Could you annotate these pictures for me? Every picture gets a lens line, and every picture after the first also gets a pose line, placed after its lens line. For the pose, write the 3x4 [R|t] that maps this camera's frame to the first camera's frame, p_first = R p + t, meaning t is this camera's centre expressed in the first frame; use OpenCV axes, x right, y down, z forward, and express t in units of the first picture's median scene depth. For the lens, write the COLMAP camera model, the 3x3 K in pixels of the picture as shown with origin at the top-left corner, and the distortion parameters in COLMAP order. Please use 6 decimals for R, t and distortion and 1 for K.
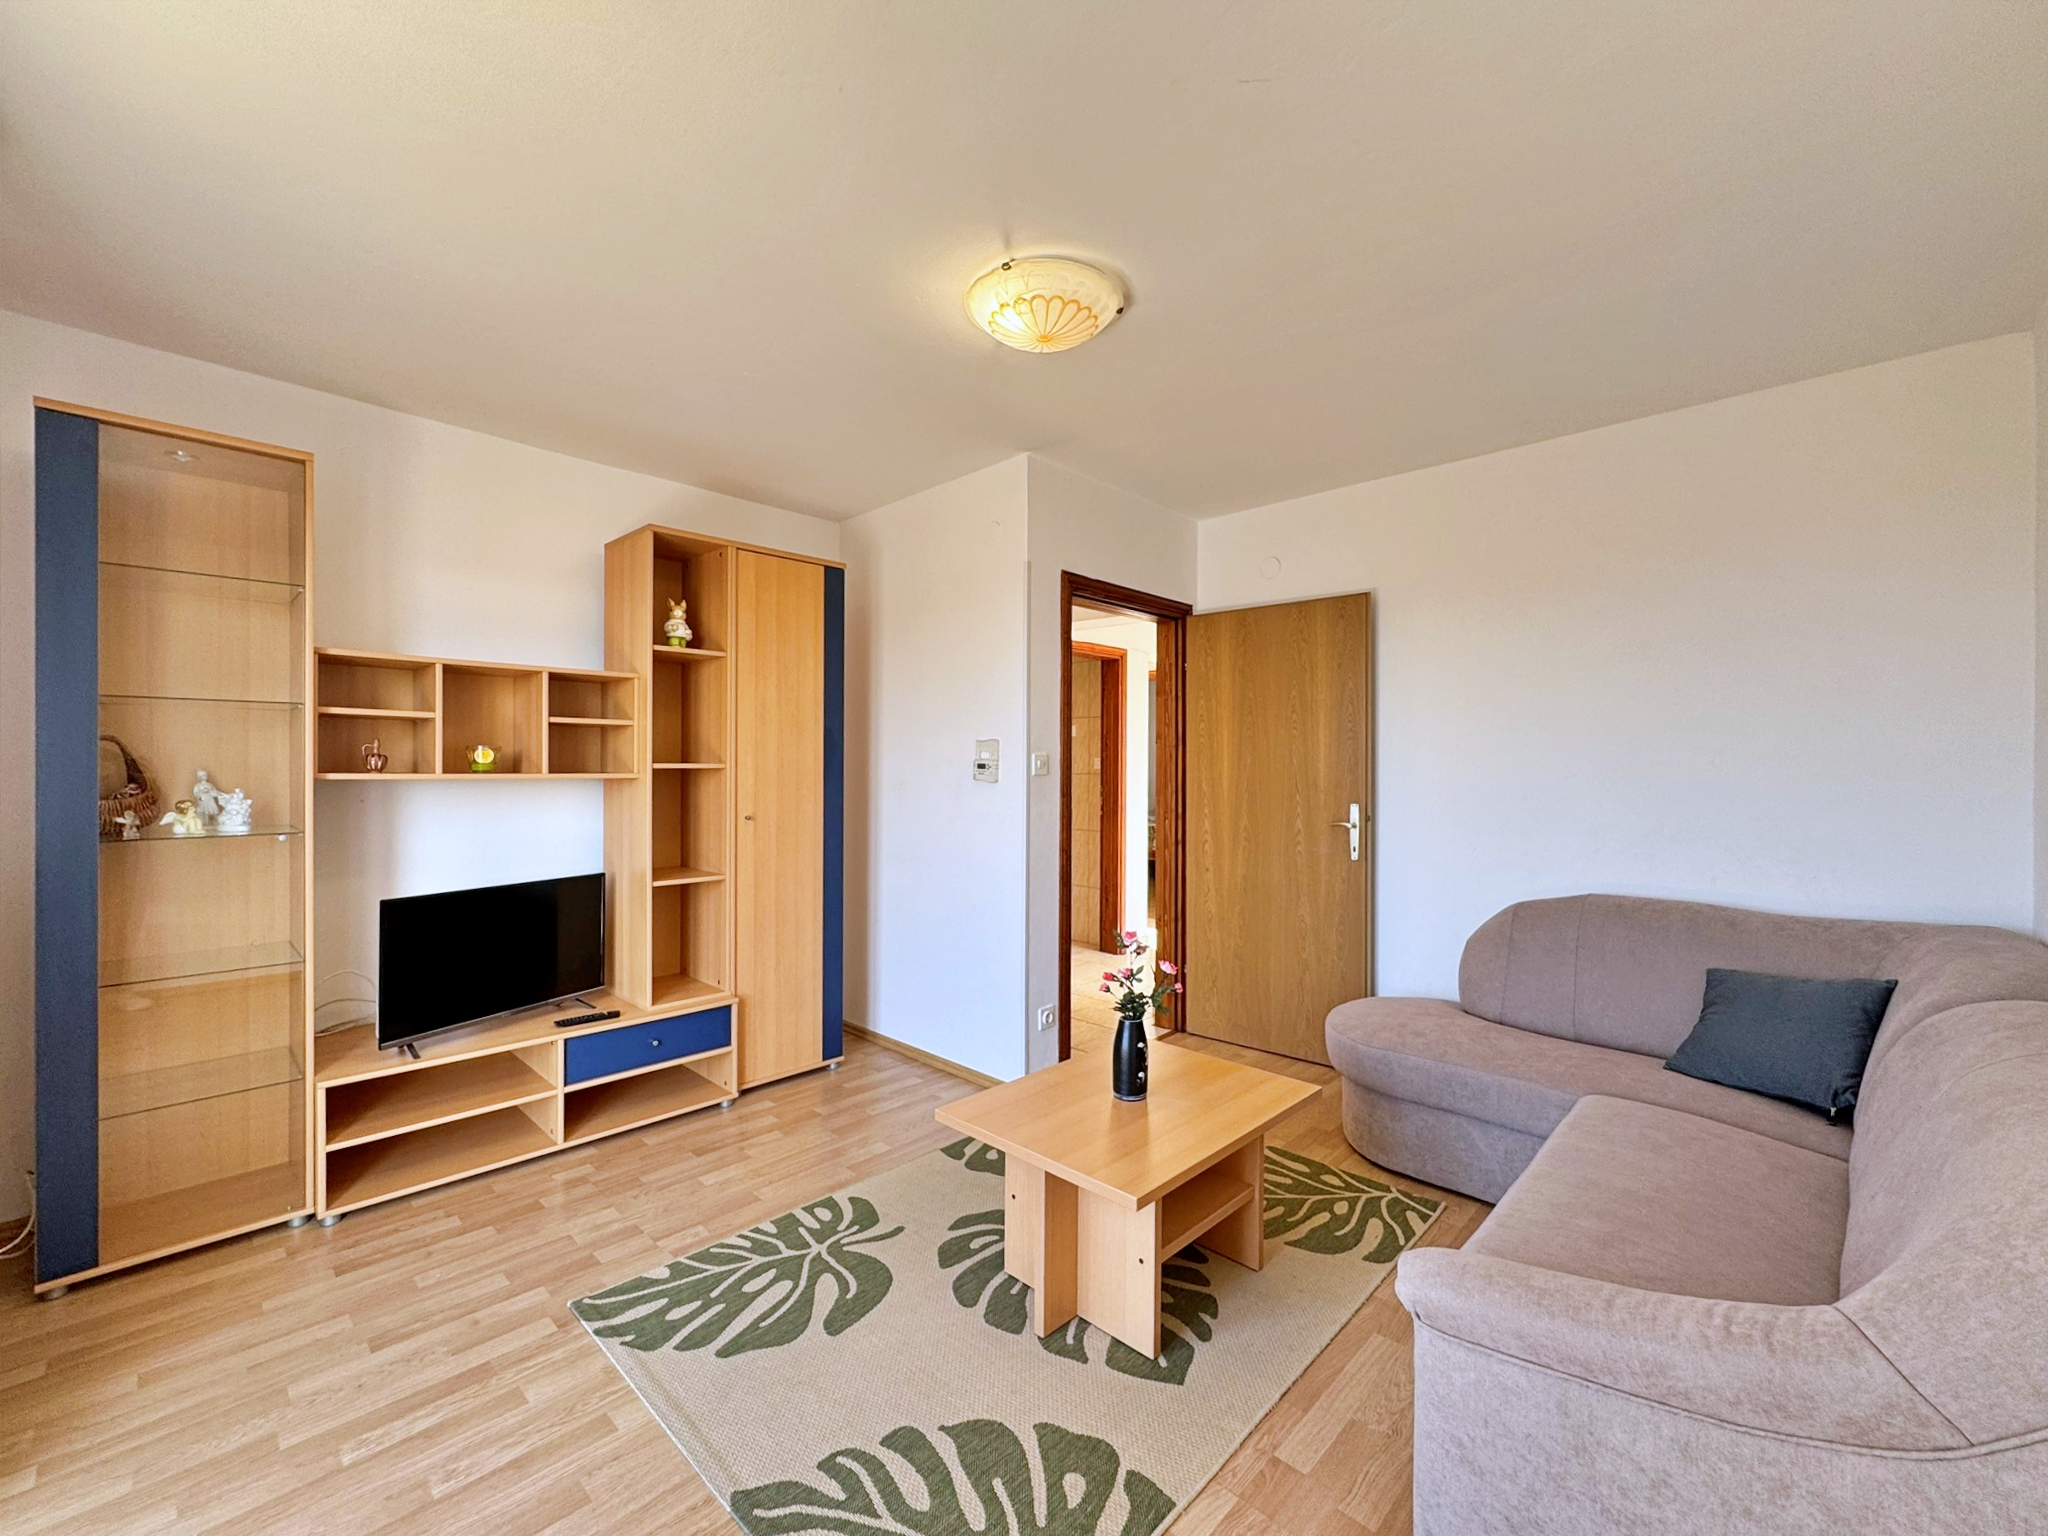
lens RADIAL K [[844.6, 0, 1018.5], [0, 844.6, 768.3], [0, 0, 1]] dist [-0.001027, -0.000305]
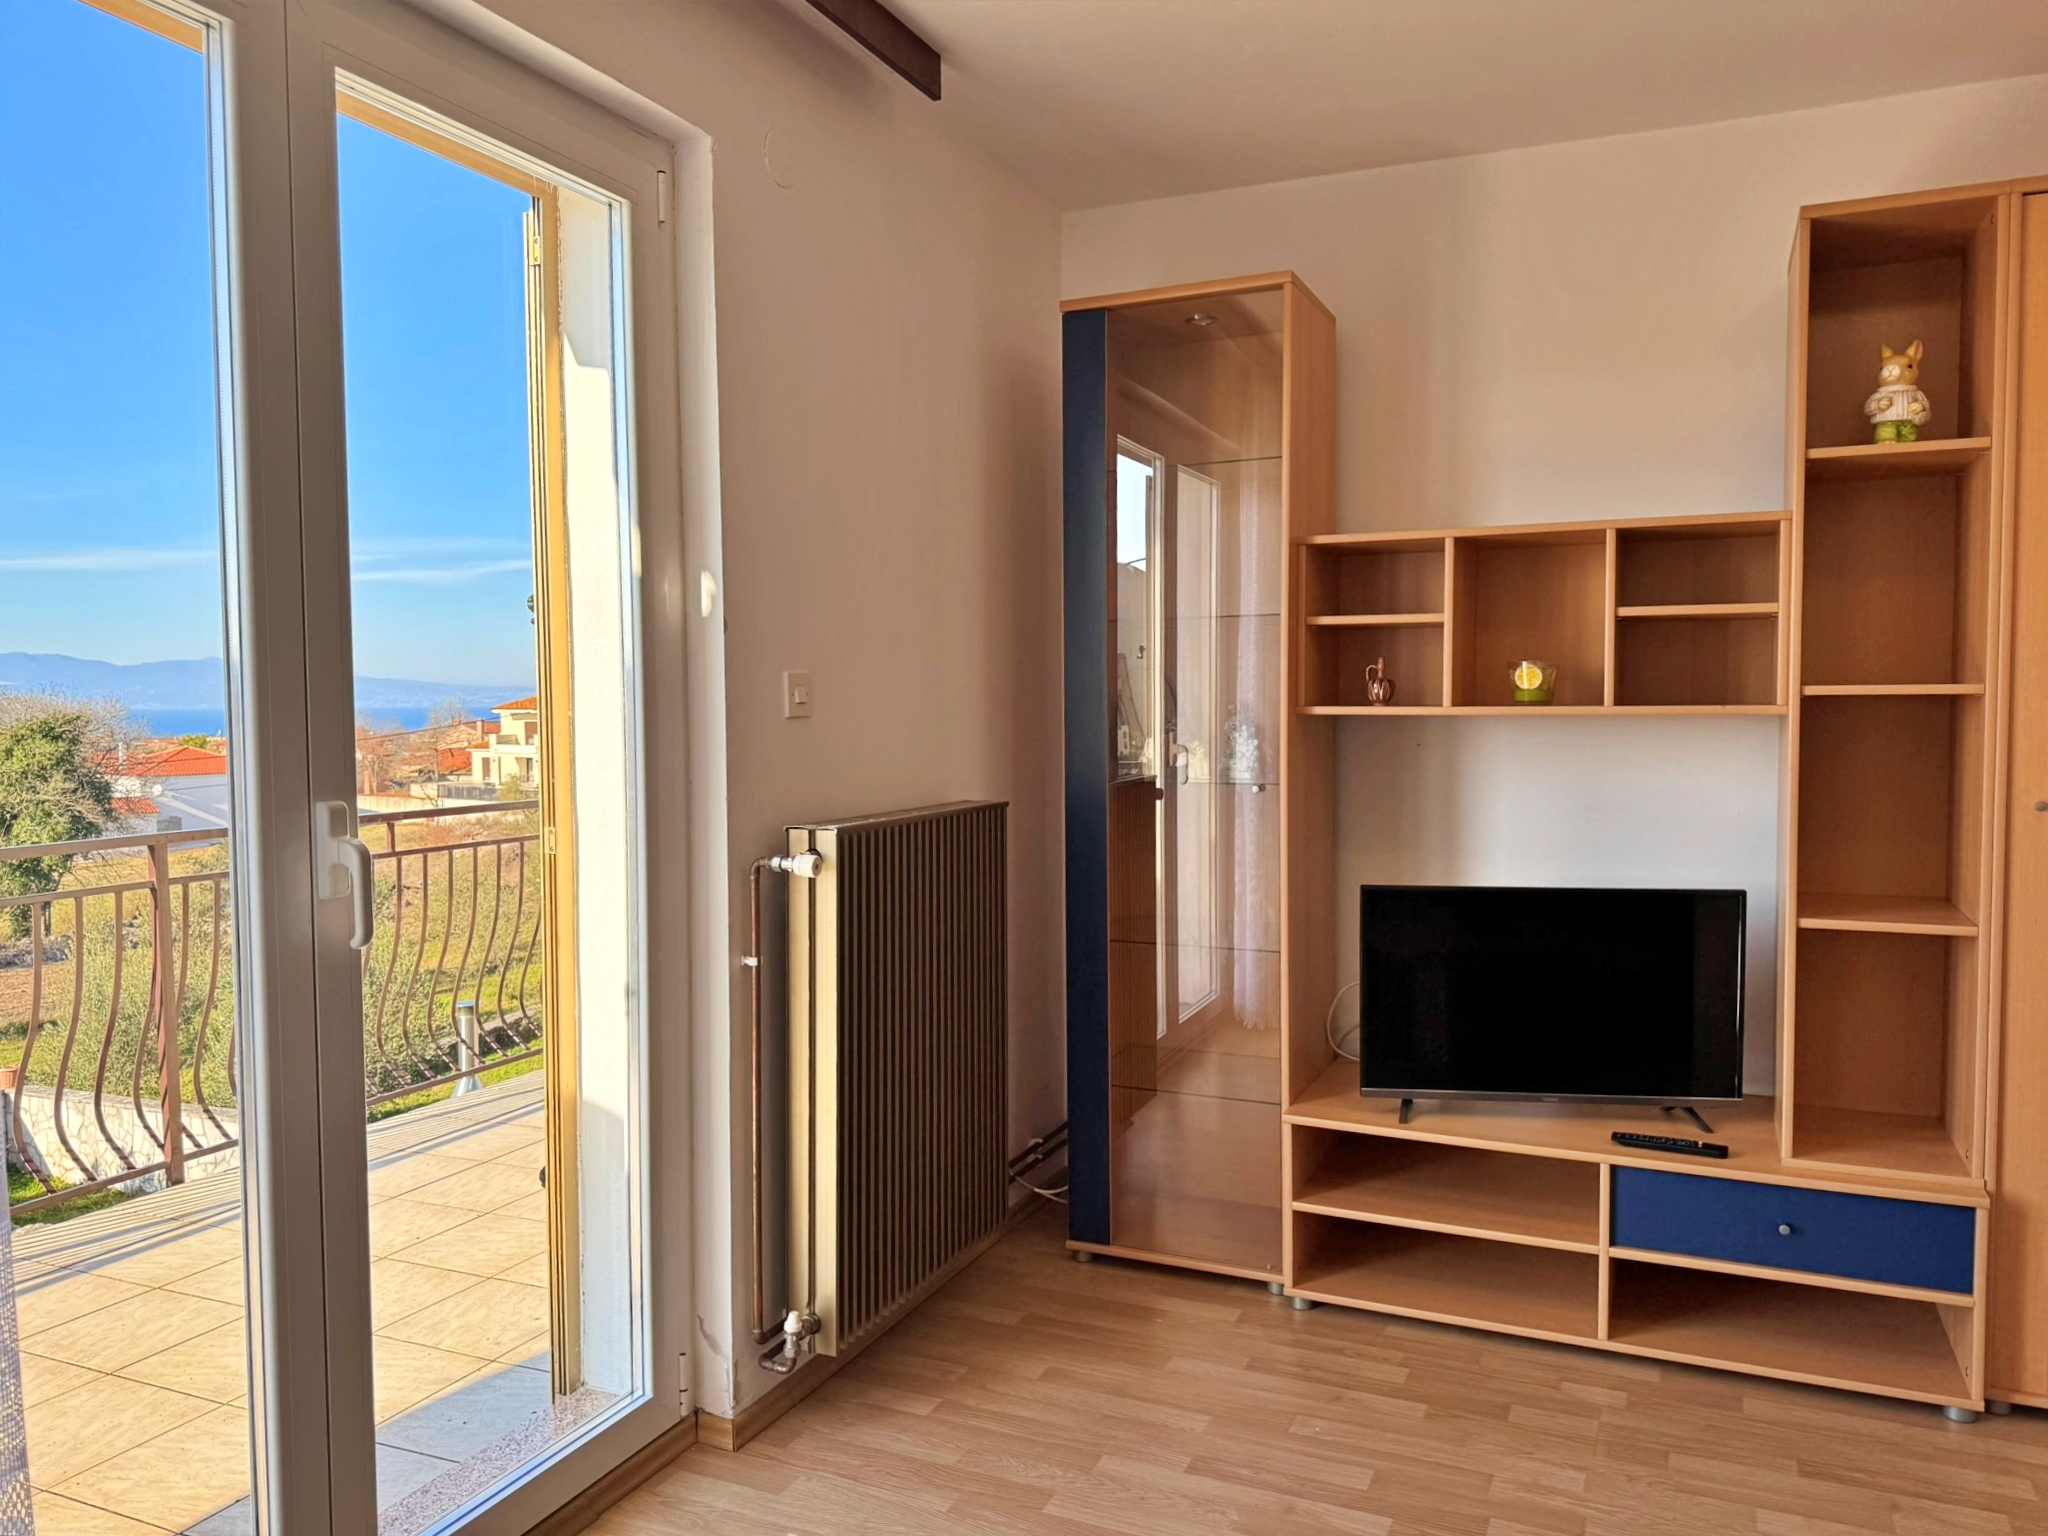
lens RADIAL K [[1488.5, 0, 1024.0], [0, 1488.5, 768.0], [0, 0, 1]] dist [0.036281, -0.038707]
pose [[0.340341, 0.040056, -0.939449, 0.282897], [0.007130, 0.998954, 0.045176, -0.000488], [0.940275, -0.022073, 0.339699, 0.280850]]
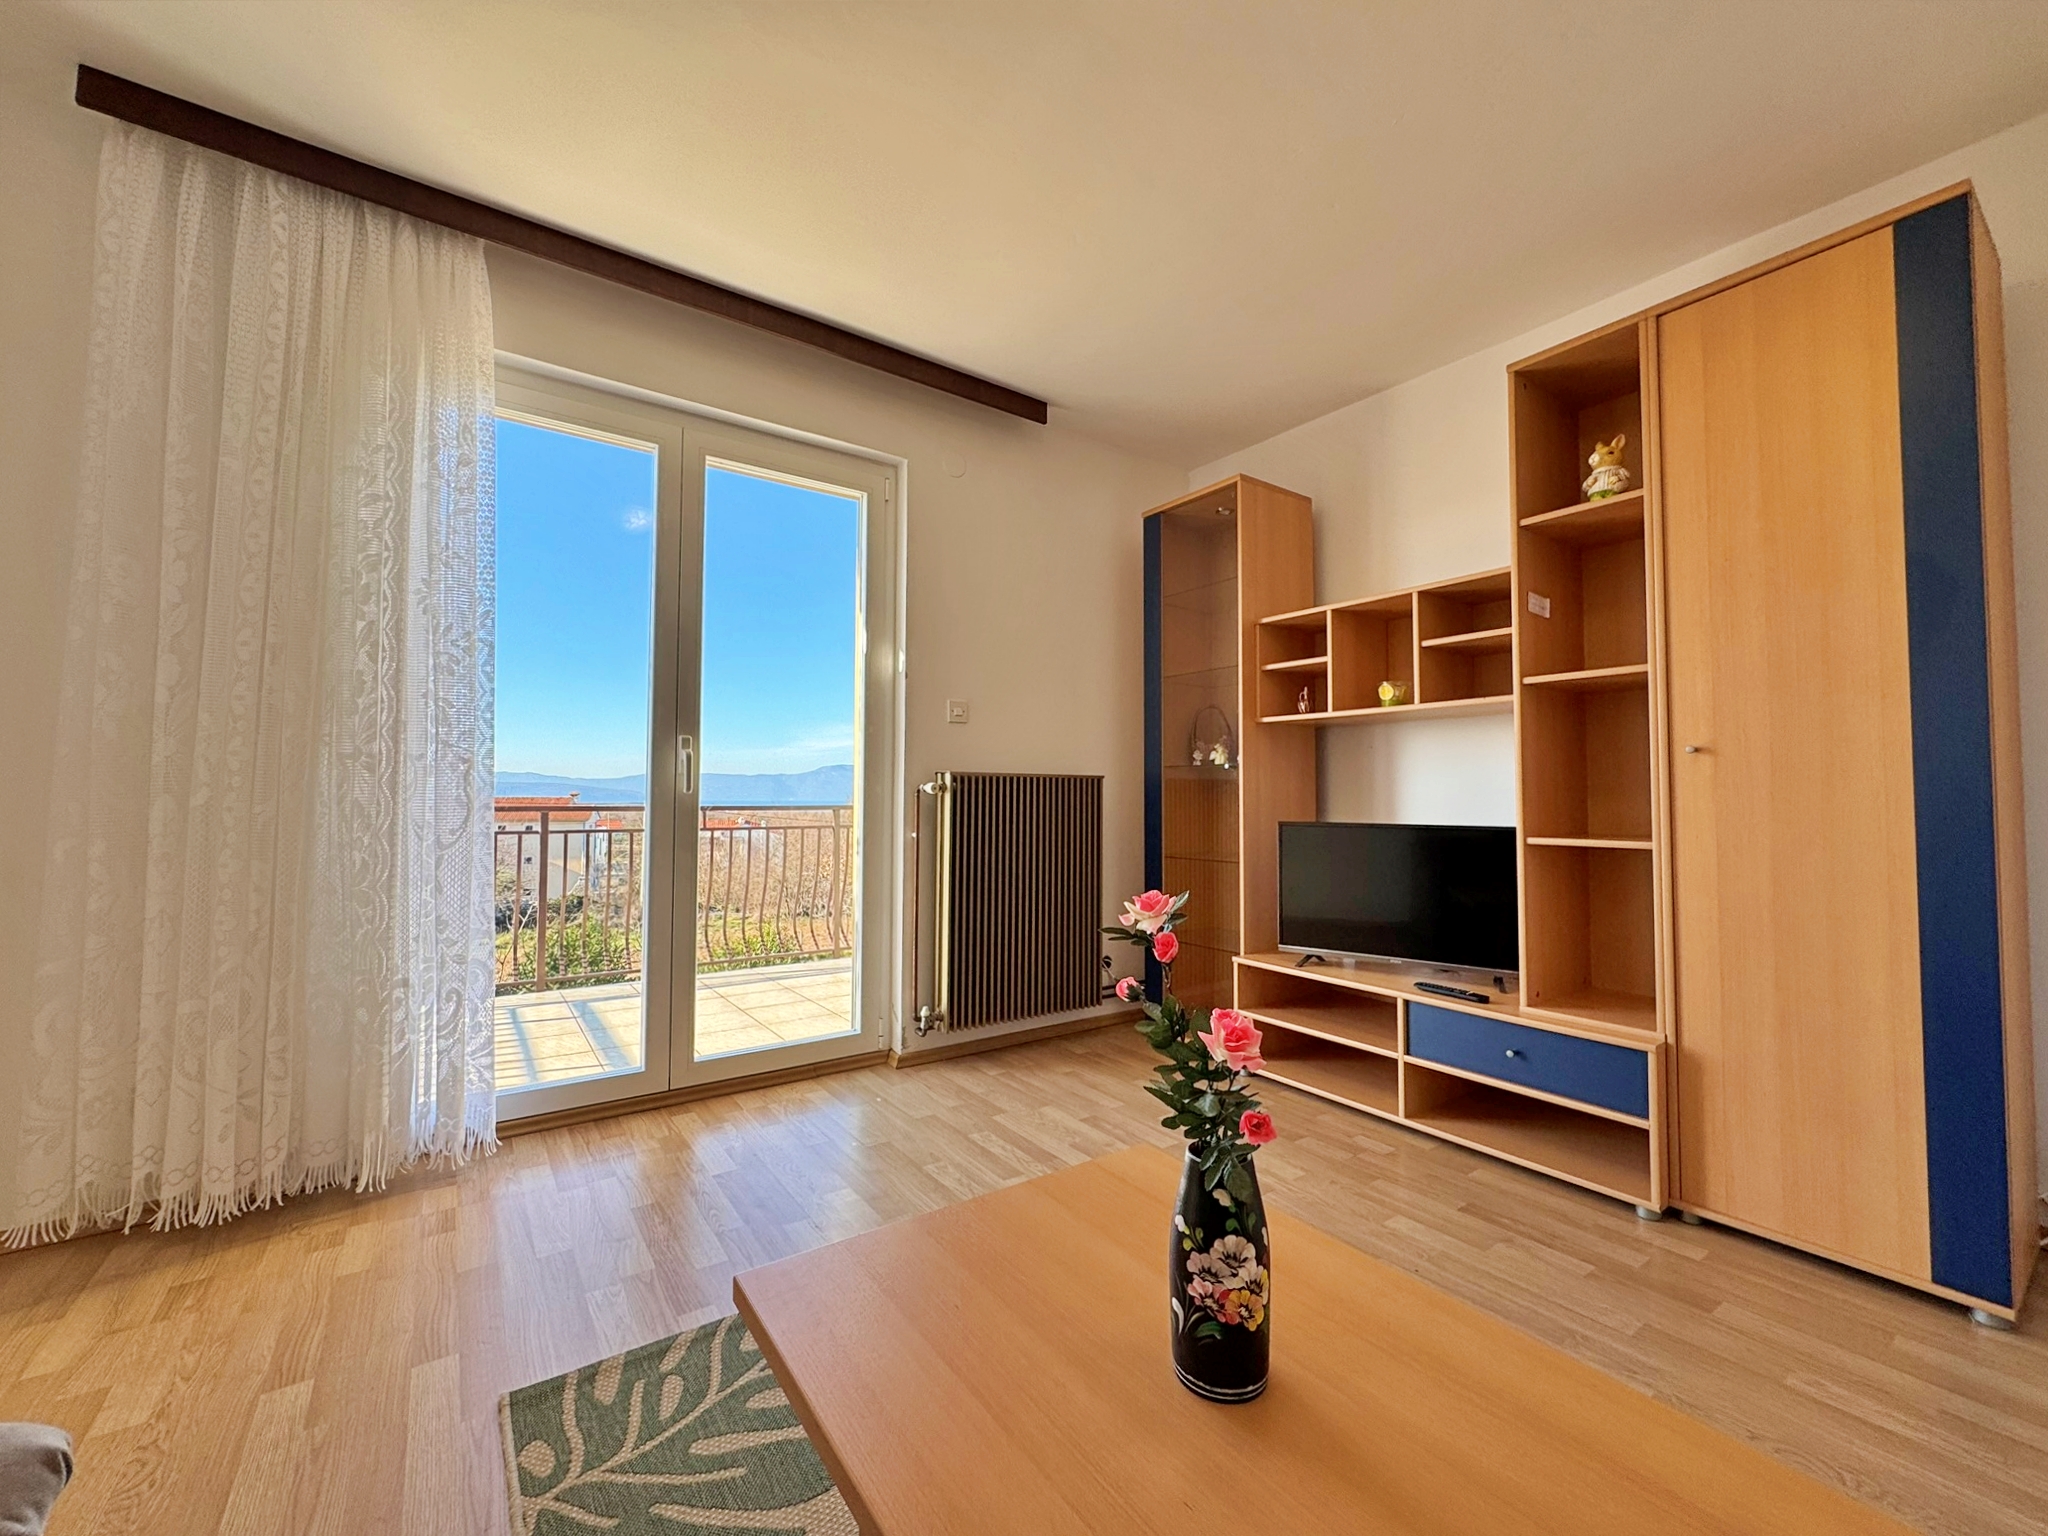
lens RADIAL K [[824.9, 0, 1026.8], [0, 824.9, 764.4], [0, 0, 1]] dist [0.000136, -0.000137]
pose [[-0.185869, -0.042917, -0.981637, 0.397865], [-0.004127, 0.999071, -0.042898, 0.114647], [0.982566, -0.003922, -0.185873, 0.781080]]
